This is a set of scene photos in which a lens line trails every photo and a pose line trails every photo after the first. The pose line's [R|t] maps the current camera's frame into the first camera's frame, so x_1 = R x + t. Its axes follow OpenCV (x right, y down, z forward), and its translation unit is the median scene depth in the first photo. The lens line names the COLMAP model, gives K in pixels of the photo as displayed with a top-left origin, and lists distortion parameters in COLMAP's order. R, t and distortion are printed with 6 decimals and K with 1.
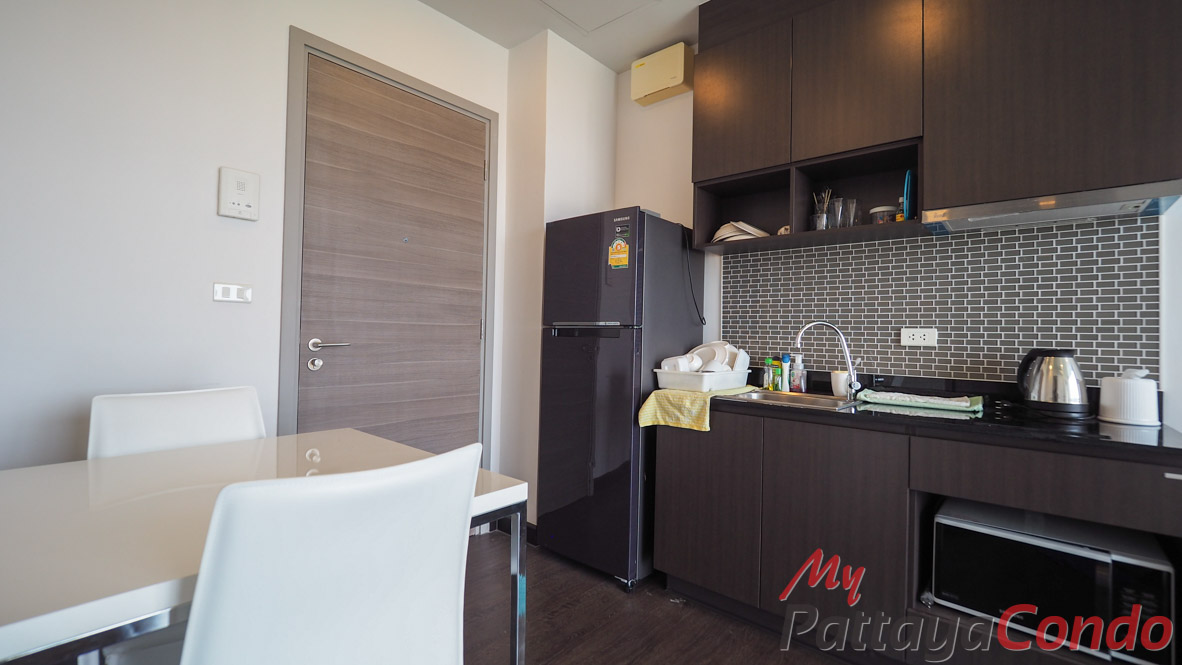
lens RADIAL K [[514.2, 0, 588.2], [0, 514.2, 331.9], [0, 0, 1]] dist [0.003829, 0.002072]
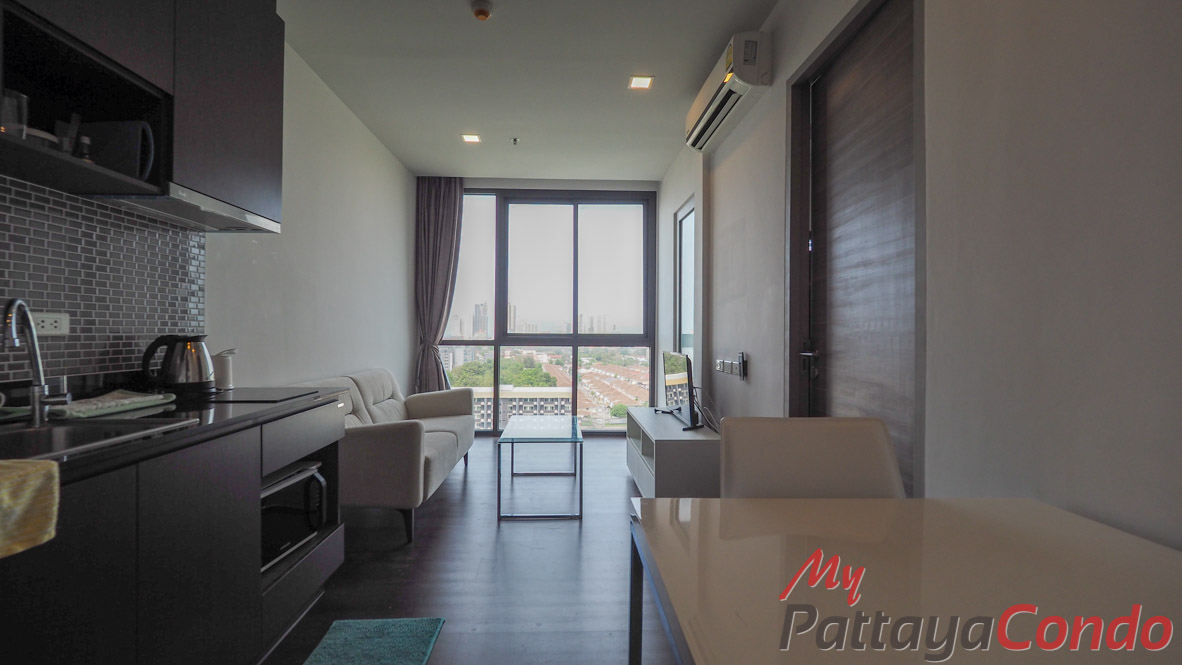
lens RADIAL K [[514.2, 0, 589.4], [0, 514.2, 328.7], [0, 0, 1]] dist [0.003829, 0.002072]
pose [[-0.718963, -0.022018, 0.694700, -0.447808], [-0.029253, 0.999571, 0.001406, -0.007407], [-0.694433, -0.019312, -0.719298, 1.053229]]
